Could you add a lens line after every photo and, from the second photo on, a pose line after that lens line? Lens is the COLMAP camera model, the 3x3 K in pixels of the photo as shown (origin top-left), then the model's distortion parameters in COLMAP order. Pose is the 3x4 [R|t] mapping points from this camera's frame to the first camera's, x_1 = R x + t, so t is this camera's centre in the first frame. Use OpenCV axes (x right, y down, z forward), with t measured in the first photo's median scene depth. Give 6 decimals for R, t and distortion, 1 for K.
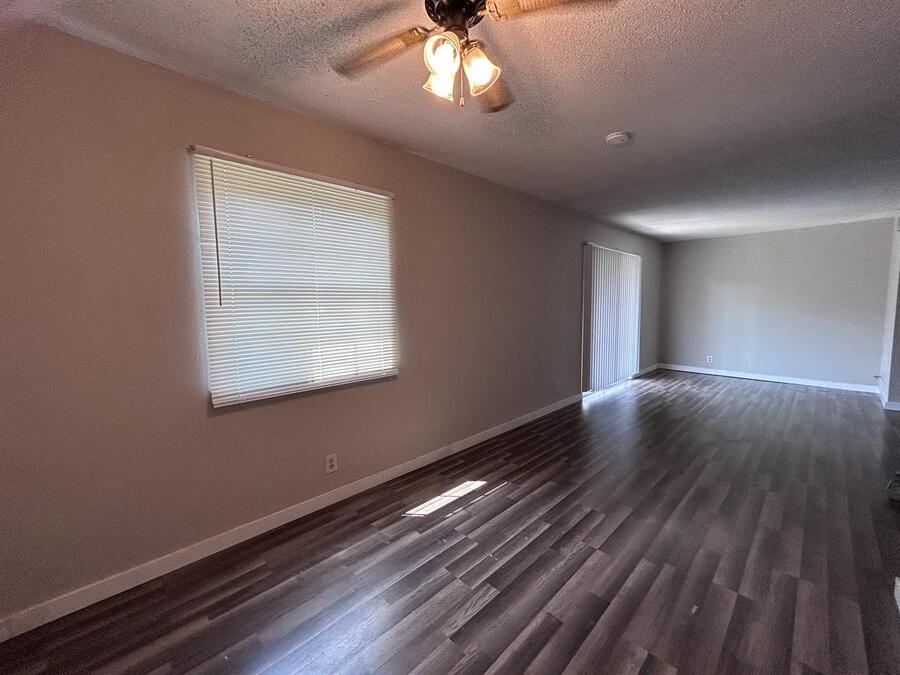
lens RADIAL K [[363.9, 0, 450.0], [0, 363.9, 337.5], [0, 0, 1]] dist [-0.001464, 0.000104]
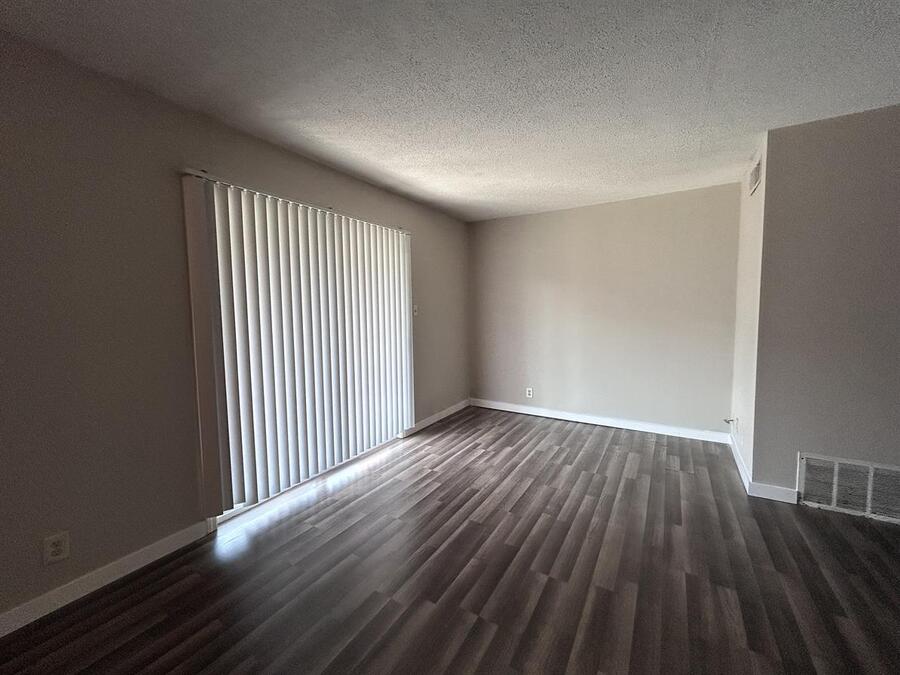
lens RADIAL K [[363.9, 0, 450.0], [0, 363.9, 337.5], [0, 0, 1]] dist [-0.001464, 0.000104]
pose [[0.967547, -0.020724, 0.251839, 0.445667], [0.024785, 0.999609, -0.012962, -0.043660], [-0.251472, 0.018784, 0.967682, 0.414331]]
